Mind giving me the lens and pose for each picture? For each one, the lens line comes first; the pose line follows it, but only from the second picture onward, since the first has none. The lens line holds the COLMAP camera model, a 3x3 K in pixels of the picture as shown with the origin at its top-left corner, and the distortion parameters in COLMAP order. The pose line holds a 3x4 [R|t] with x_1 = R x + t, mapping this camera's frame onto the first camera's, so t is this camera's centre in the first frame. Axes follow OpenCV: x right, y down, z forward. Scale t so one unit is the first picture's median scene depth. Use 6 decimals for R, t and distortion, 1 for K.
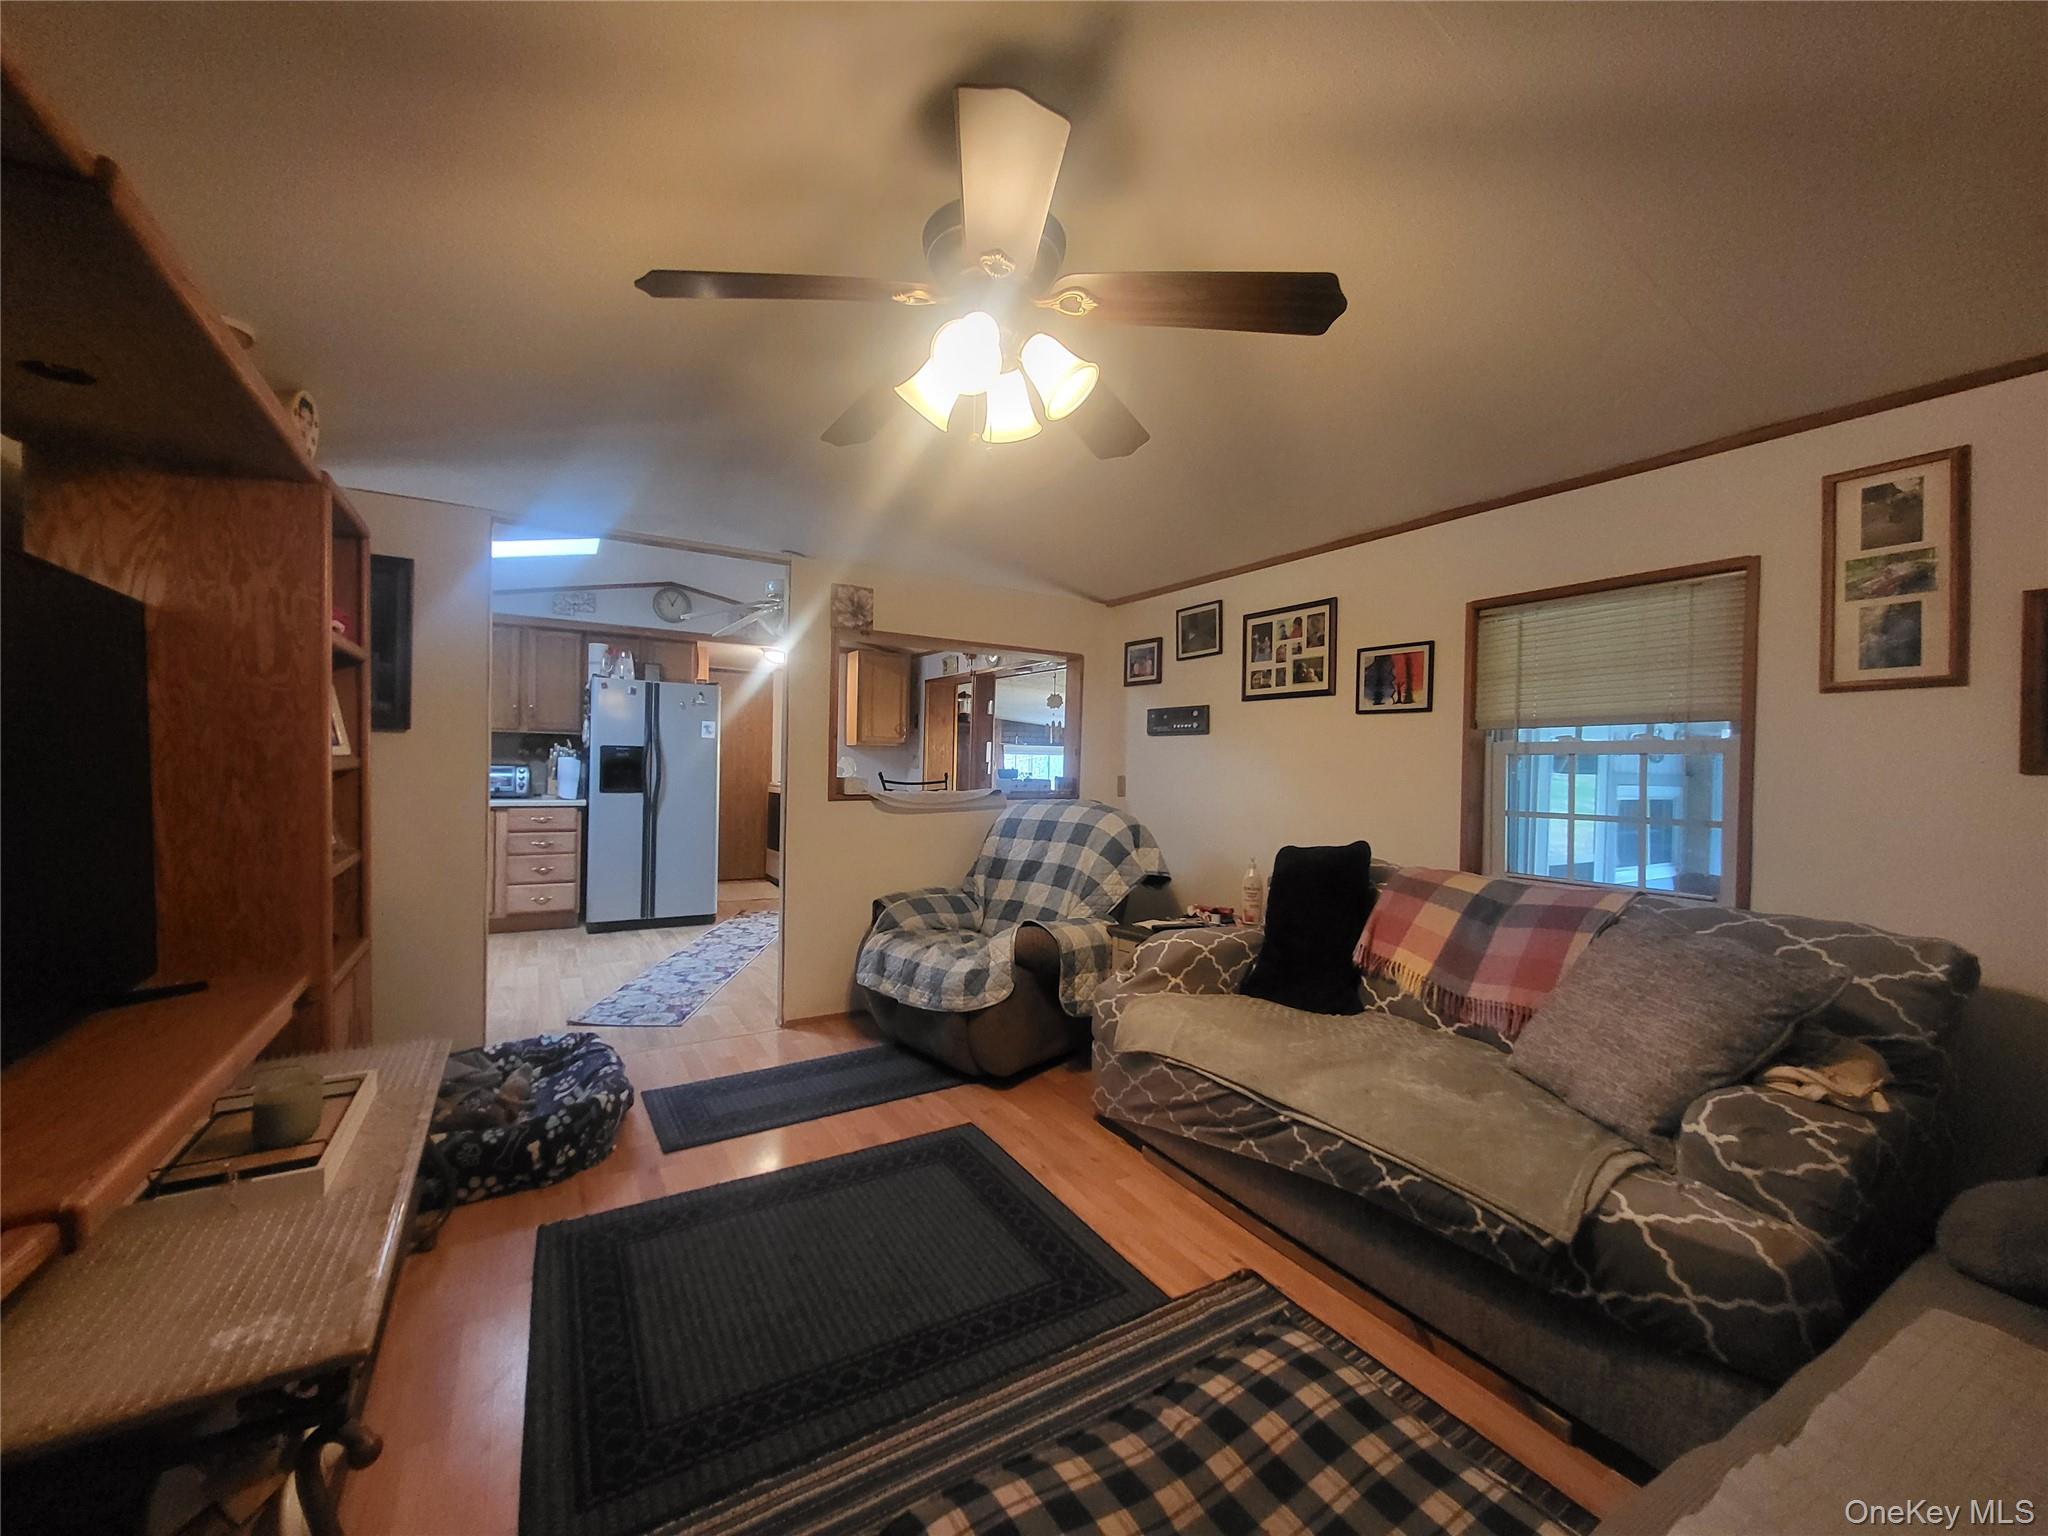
lens RADIAL K [[798.9, 0, 1005.0], [0, 798.9, 772.6], [0, 0, 1]] dist [-0.001920, 0.000670]
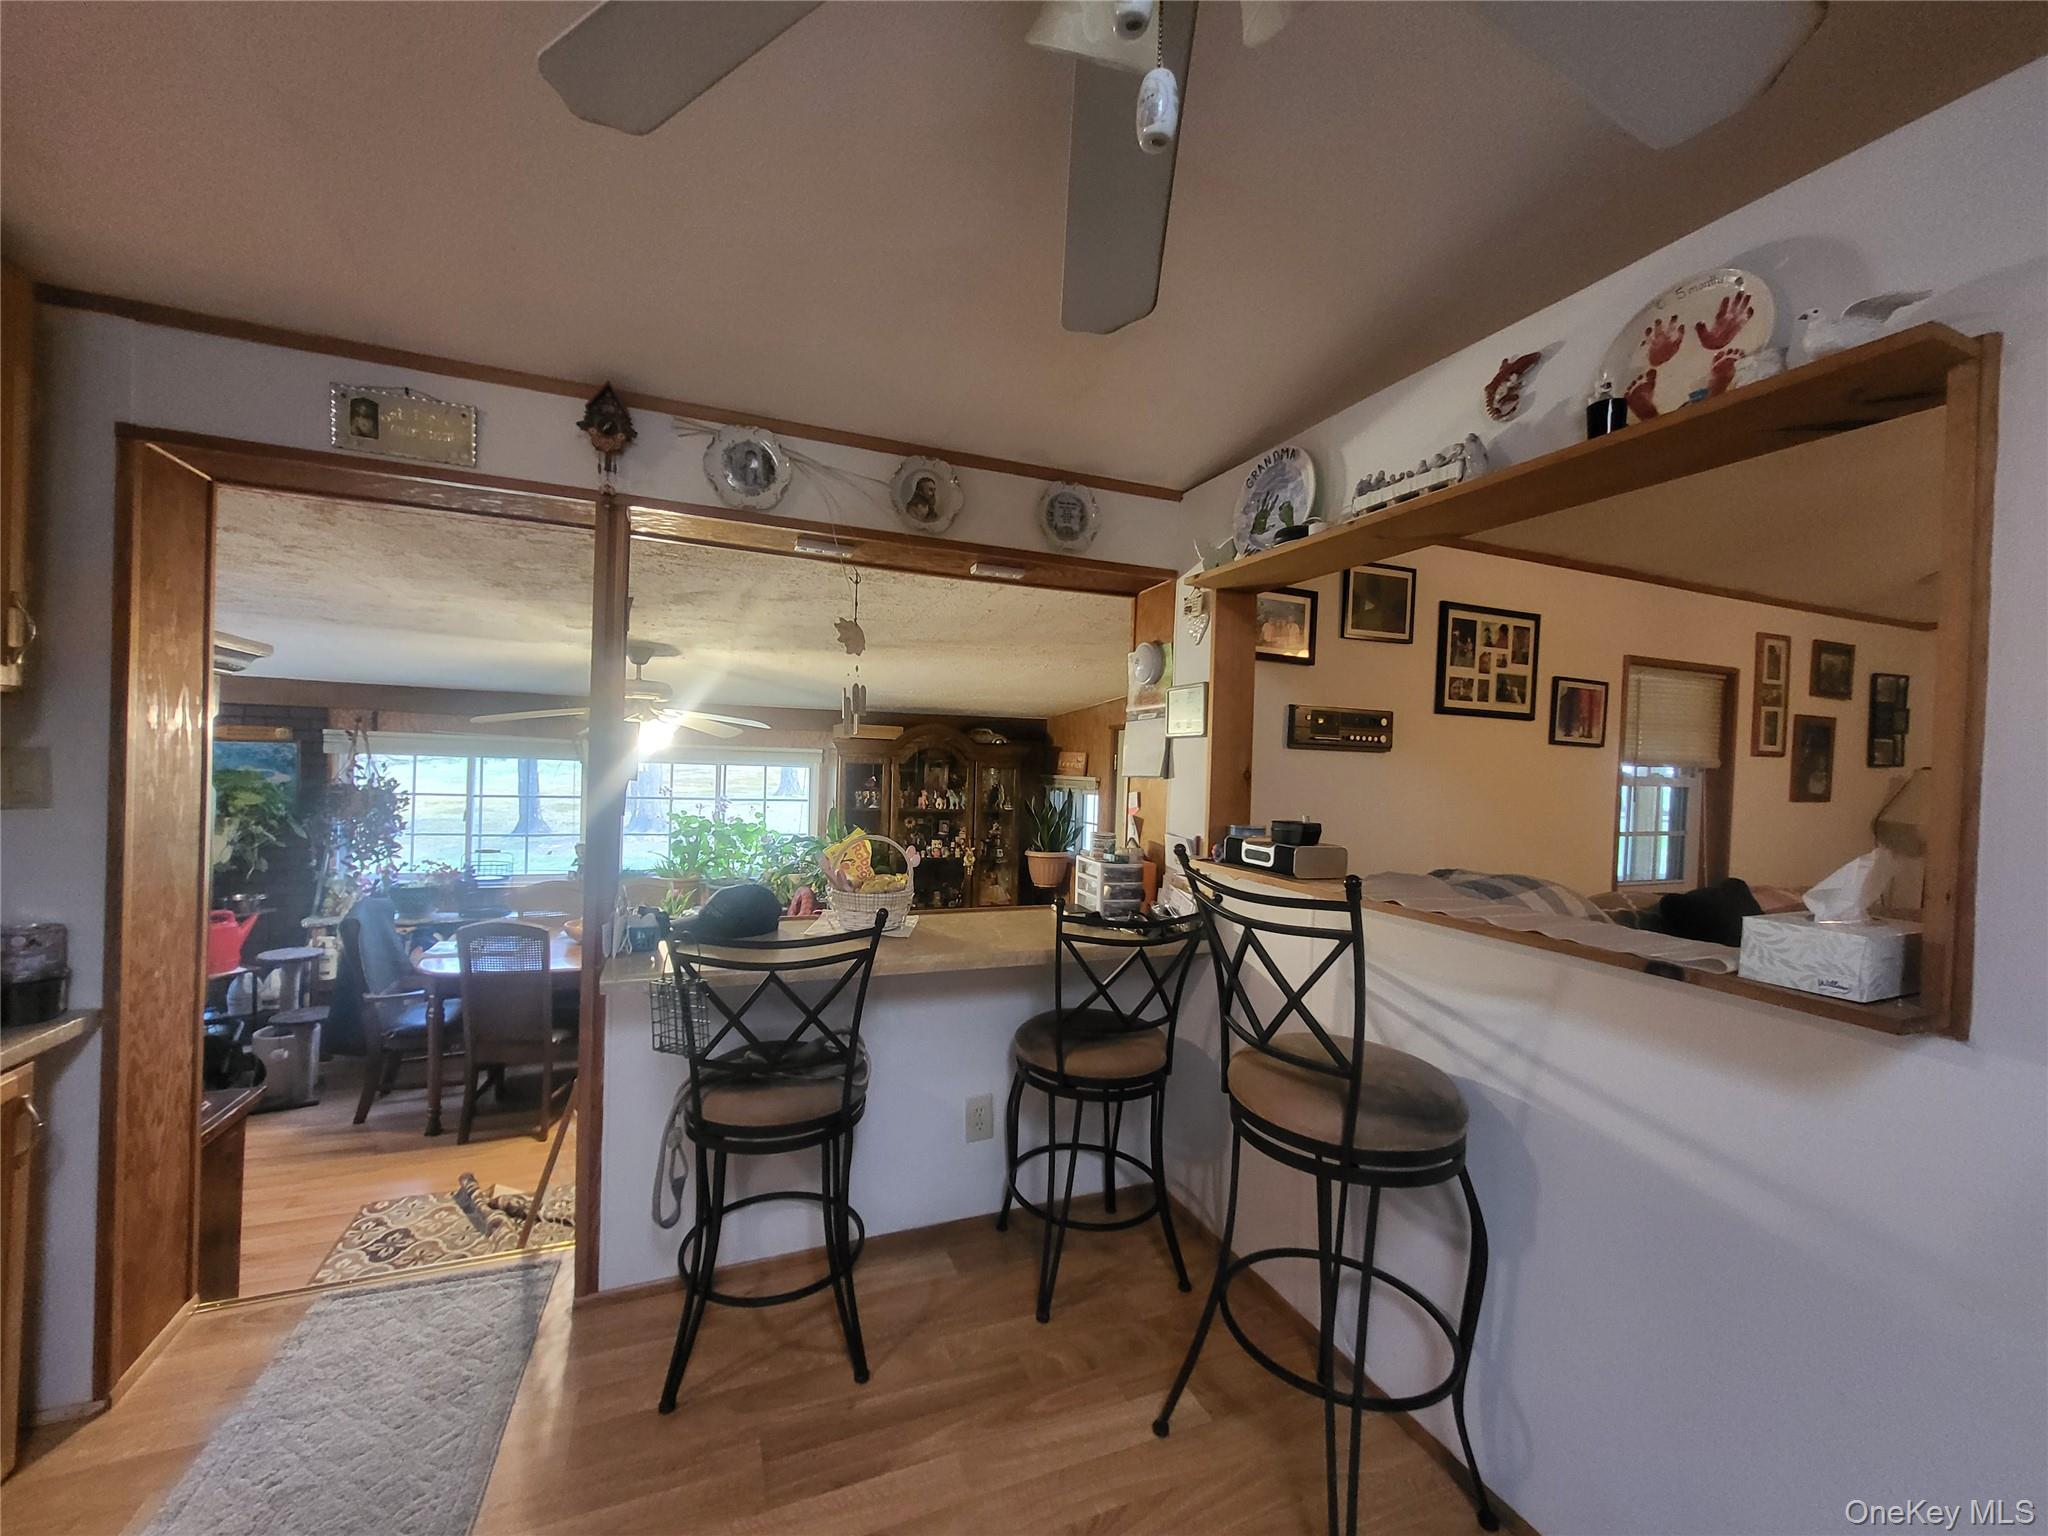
lens RADIAL K [[798.9, 0, 1013.5], [0, 798.9, 768.9], [0, 0, 1]] dist [-0.001920, 0.000670]
pose [[0.155783, -0.026380, 0.987439, -0.583501], [-0.019338, 0.999370, 0.029750, -0.056600], [-0.987602, -0.023729, 0.155175, 1.426584]]
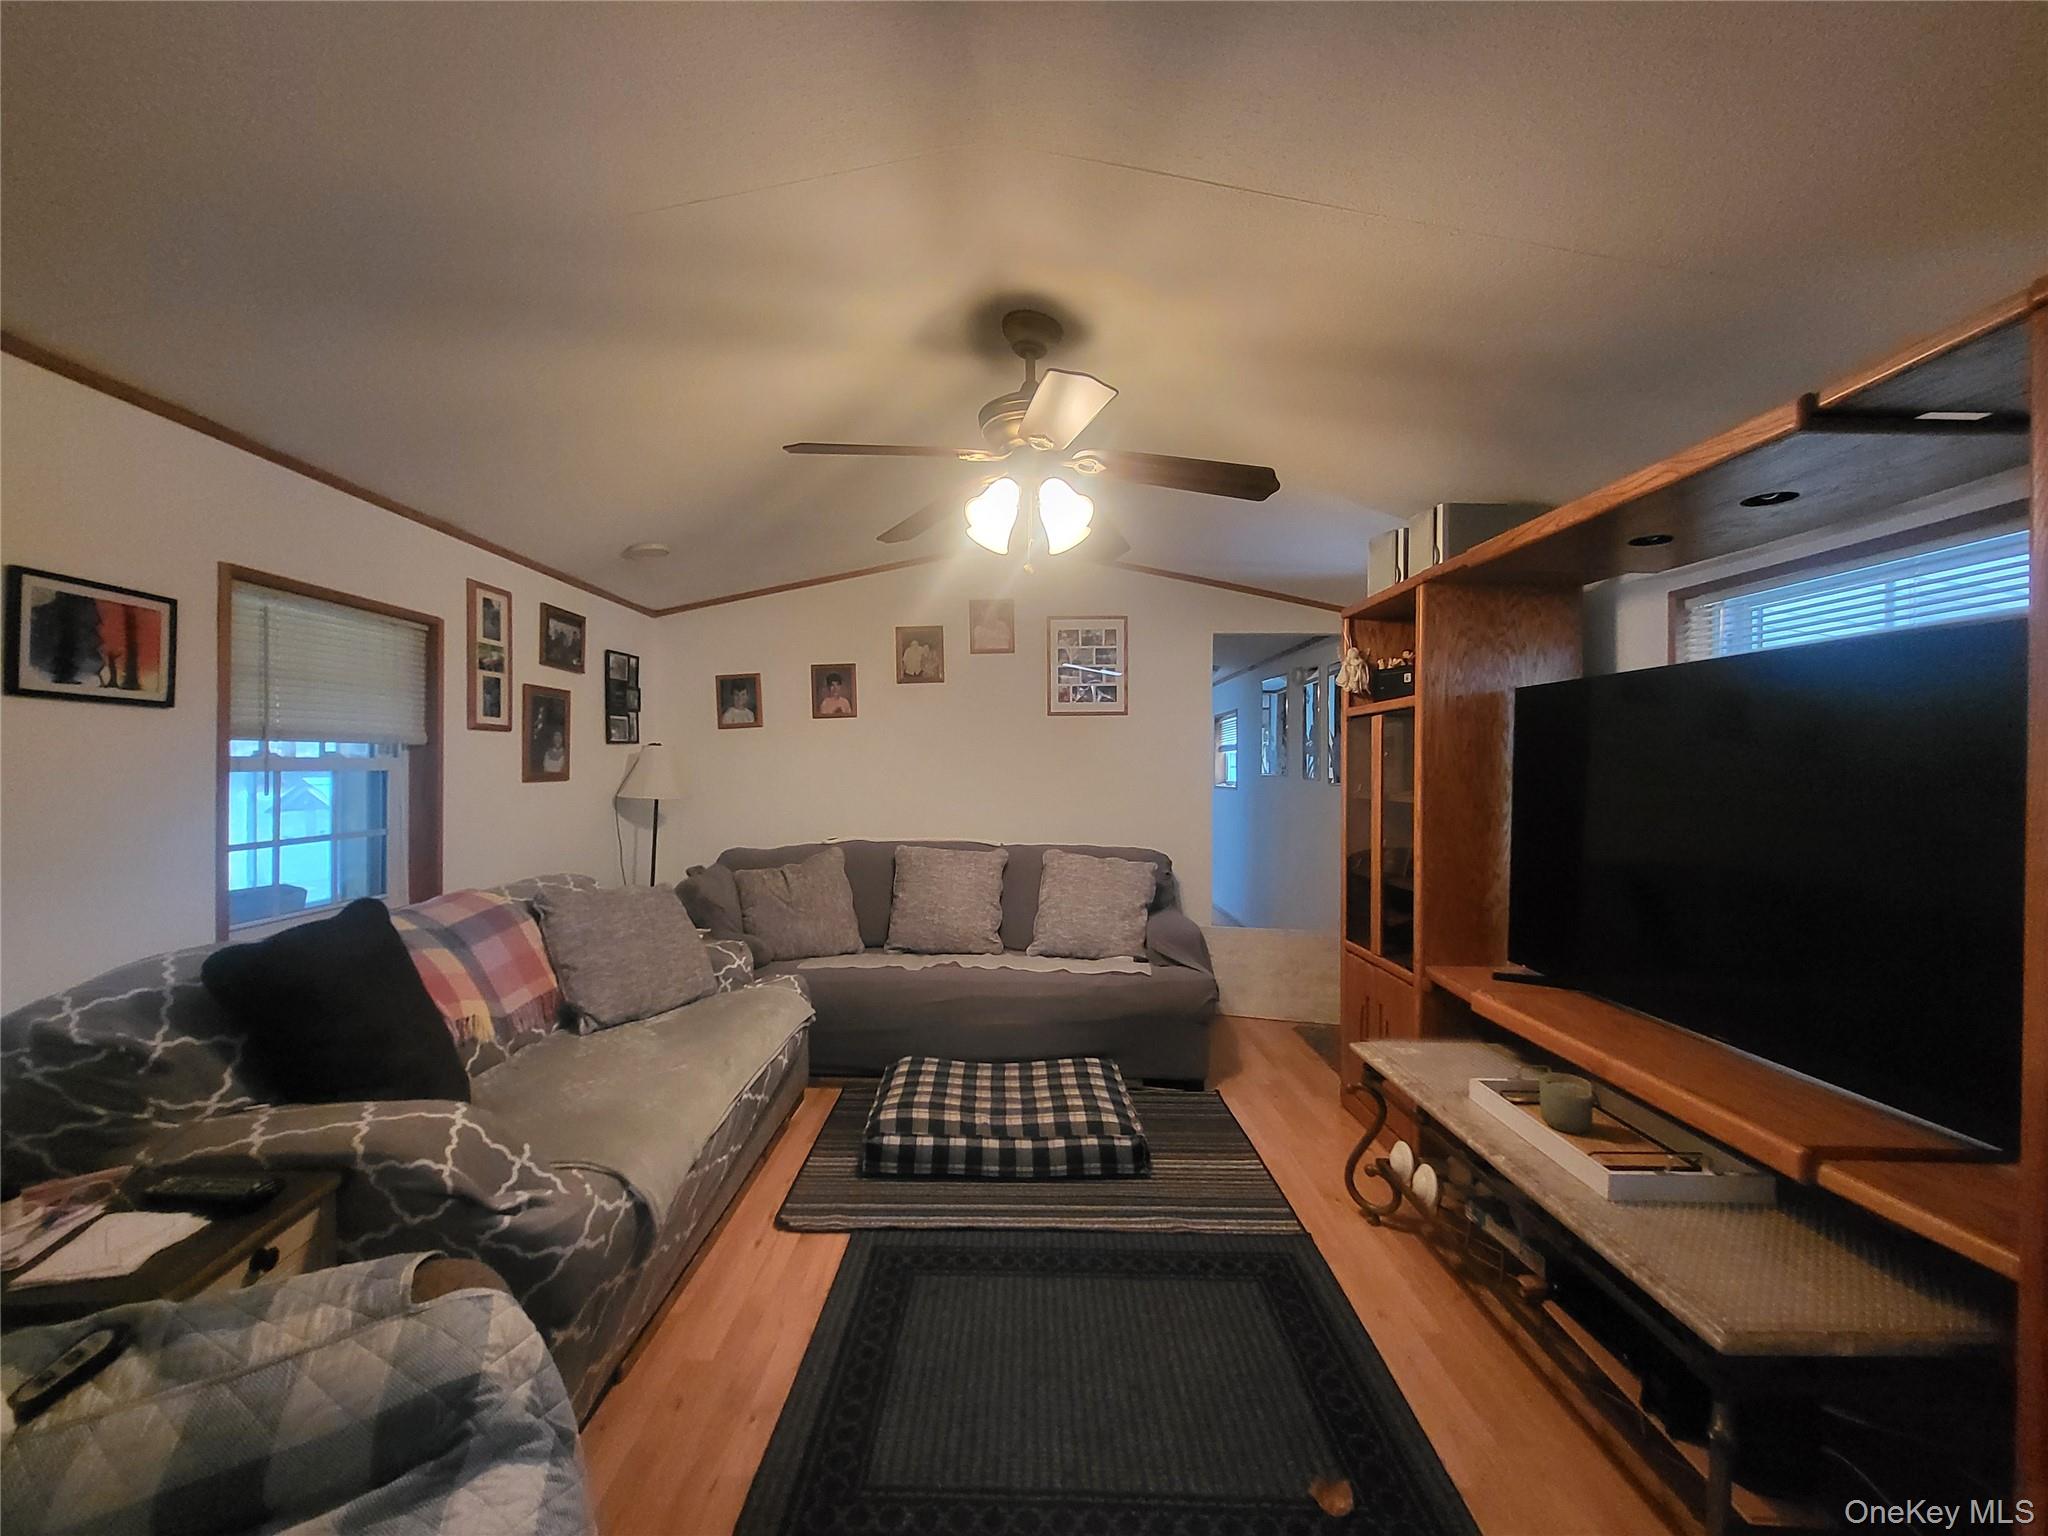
lens RADIAL K [[798.9, 0, 1018.8], [0, 798.9, 767.5], [0, 0, 1]] dist [-0.001920, 0.000670]
pose [[-0.859991, -0.021705, 0.509848, -0.342005], [-0.014515, 0.999731, 0.018078, -0.044033], [-0.510103, 0.008146, -0.860075, 1.061146]]
